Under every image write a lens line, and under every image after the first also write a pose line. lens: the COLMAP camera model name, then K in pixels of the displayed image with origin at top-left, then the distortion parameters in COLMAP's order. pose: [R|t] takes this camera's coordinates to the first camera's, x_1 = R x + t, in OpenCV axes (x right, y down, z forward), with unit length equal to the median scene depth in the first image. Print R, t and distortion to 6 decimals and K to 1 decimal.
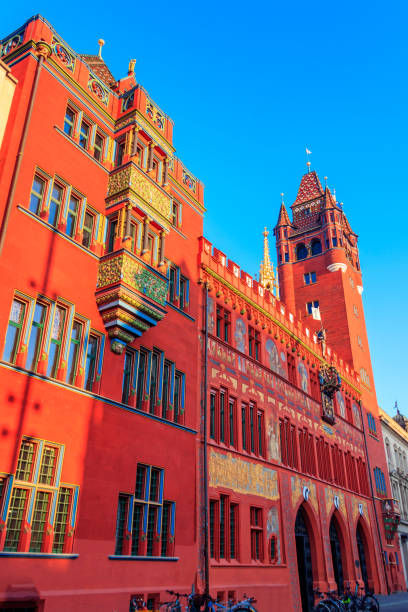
lens RADIAL K [[489.6, 0, 212.8], [0, 489.6, 311.7], [0, 0, 1]] dist [0.036321, -0.029623]
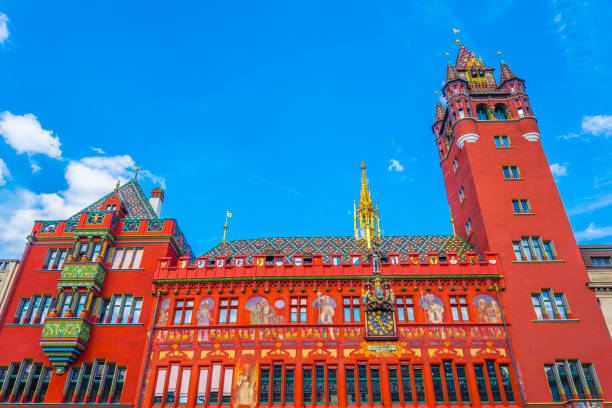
lens RADIAL K [[462.9, 0, 307.2], [0, 462.9, 203.3], [0, 0, 1]] dist [0.009057, -0.029039]
pose [[0.526049, -0.487257, -0.697031, 1.185685], [0.392245, 0.866227, -0.309506, 0.283023], [0.754597, -0.110592, 0.646802, 0.454848]]
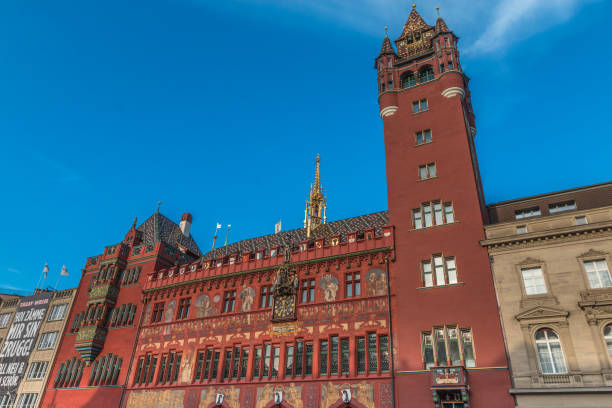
lens RADIAL K [[438.7, 0, 302.0], [0, 438.7, 185.0], [0, 0, 1]] dist [0.003296, -0.007569]
pose [[0.091747, -0.548448, -0.831136, 1.580191], [0.417571, 0.778916, -0.467894, 0.601704], [0.904001, -0.304131, 0.300479, 1.096199]]
